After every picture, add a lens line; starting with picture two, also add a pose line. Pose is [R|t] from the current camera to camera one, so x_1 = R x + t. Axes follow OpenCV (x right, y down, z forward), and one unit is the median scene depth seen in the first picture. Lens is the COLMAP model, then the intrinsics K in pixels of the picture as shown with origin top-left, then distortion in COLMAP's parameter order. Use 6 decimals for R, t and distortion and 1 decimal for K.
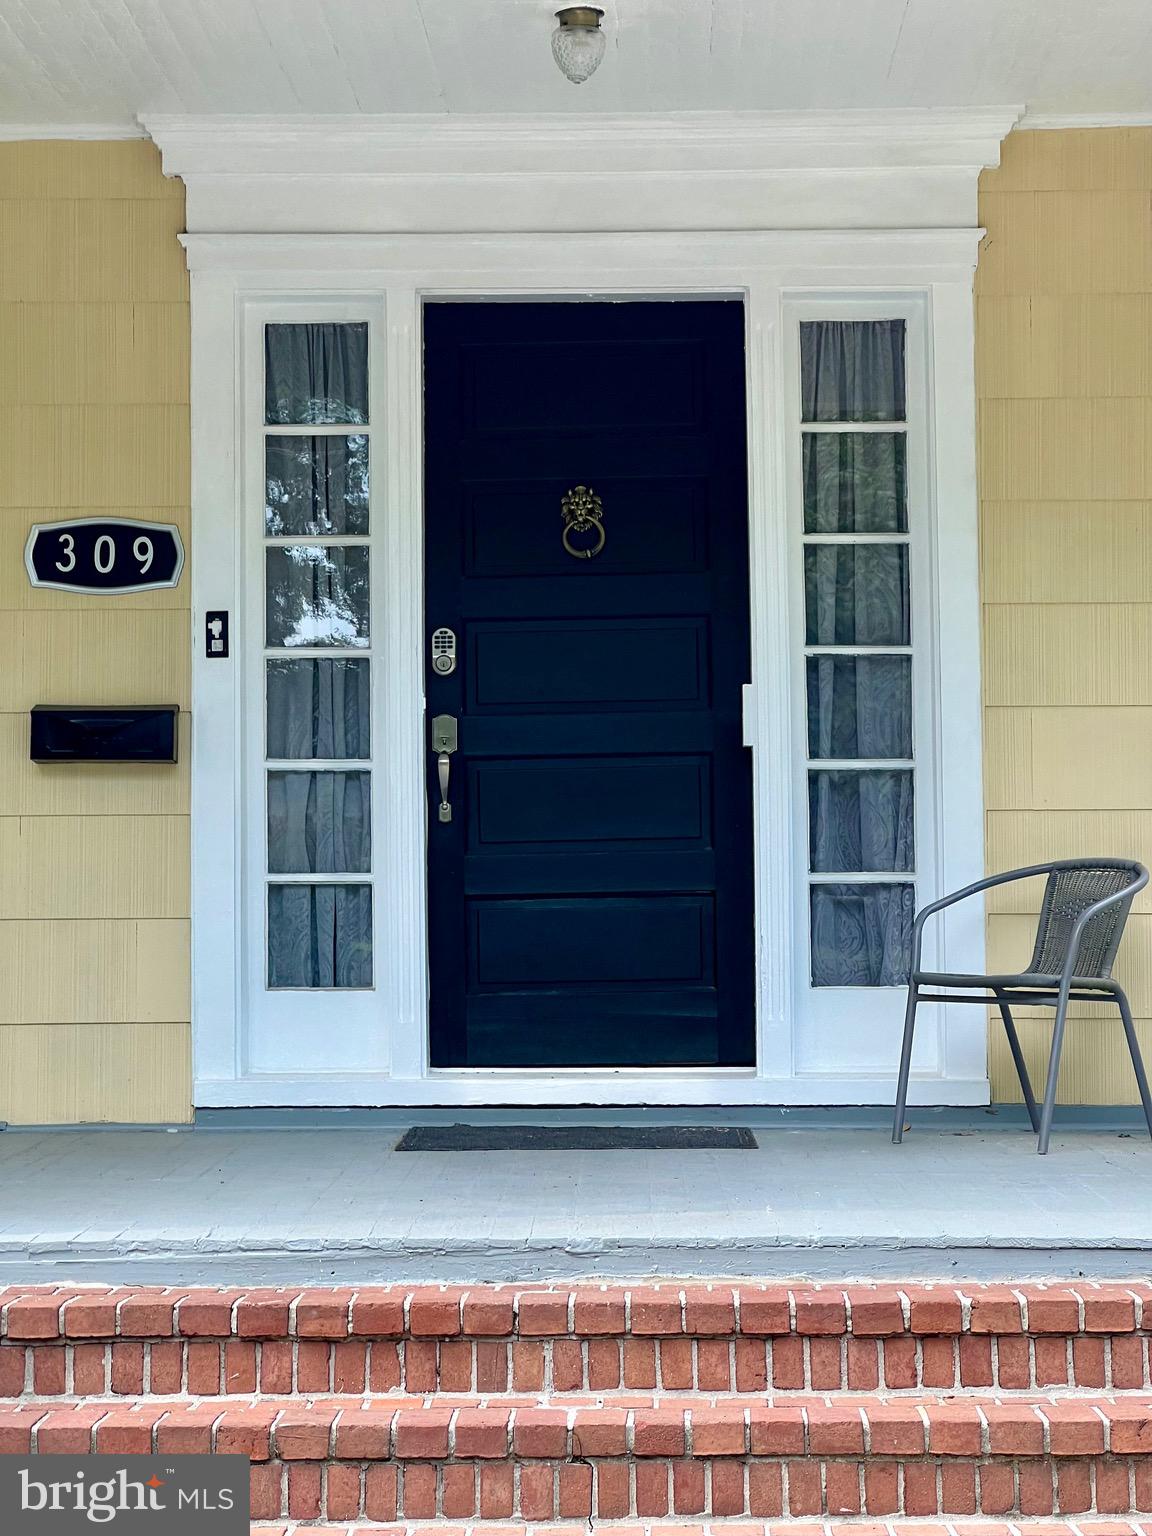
lens RADIAL K [[3393.1, 0, 640.8], [0, 3393.1, 767.2], [0, 0, 1]] dist [0.258958, 0.104414]
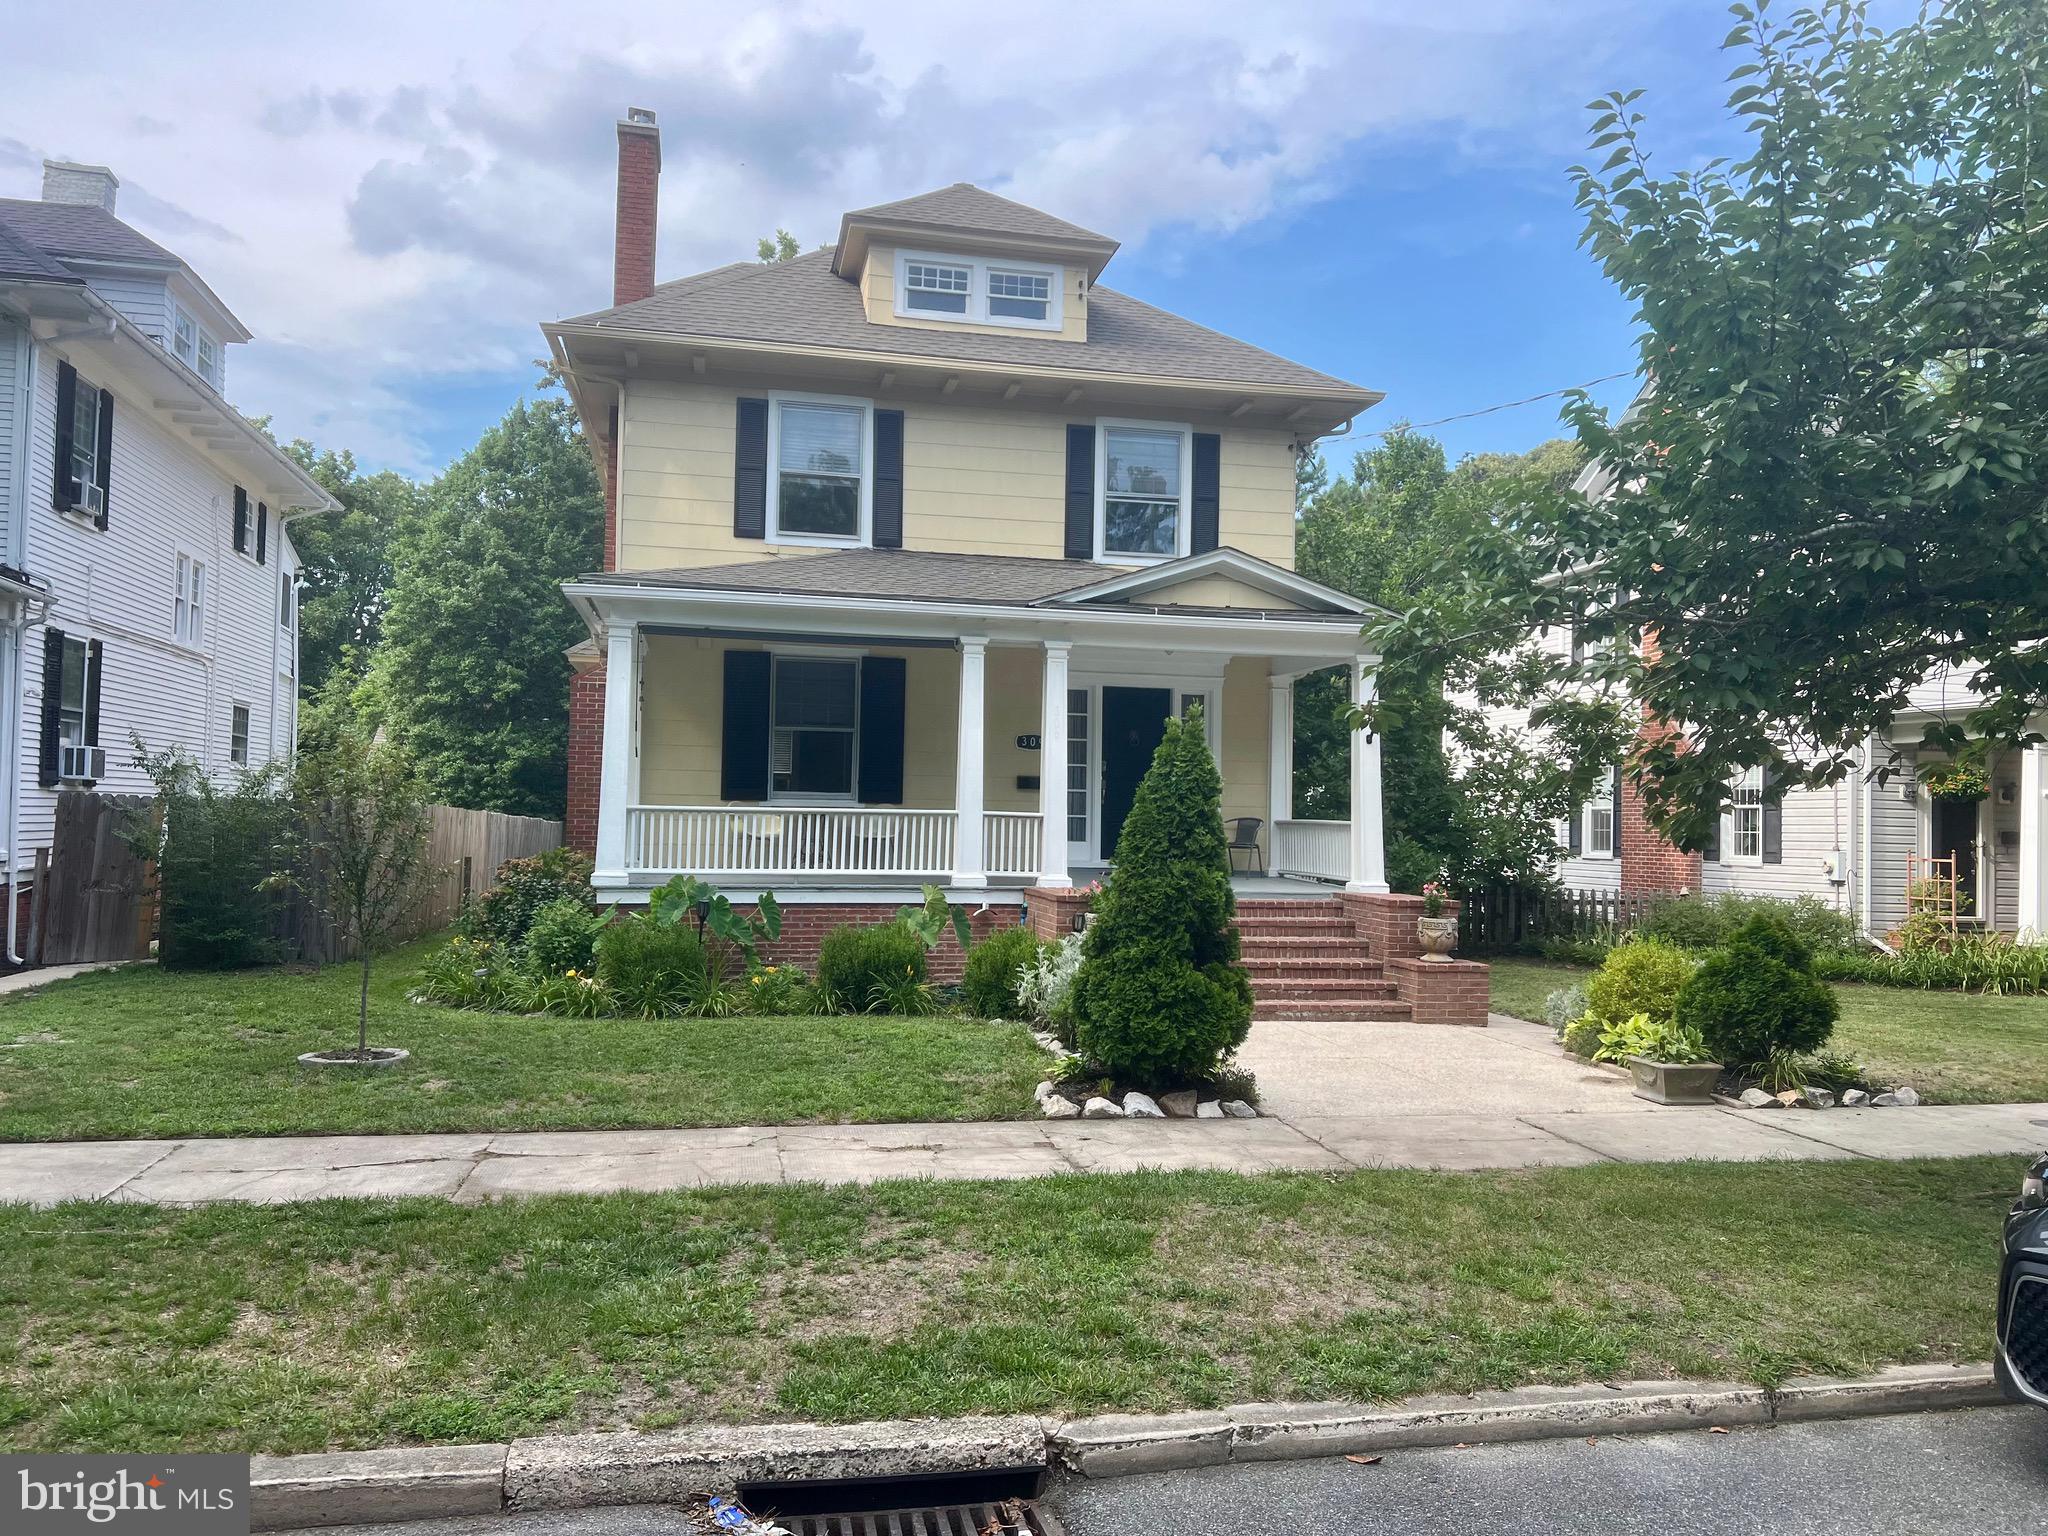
lens RADIAL K [[1513.5, 0, 1024.0], [0, 1513.5, 768.0], [0, 0, 1]] dist [-0.042603, -0.000794]
pose [[0.980027, 0.038641, 0.195074, -0.544280], [-0.042166, 0.999013, 0.013948, -0.055166], [-0.194342, -0.021895, 0.980689, -0.903576]]
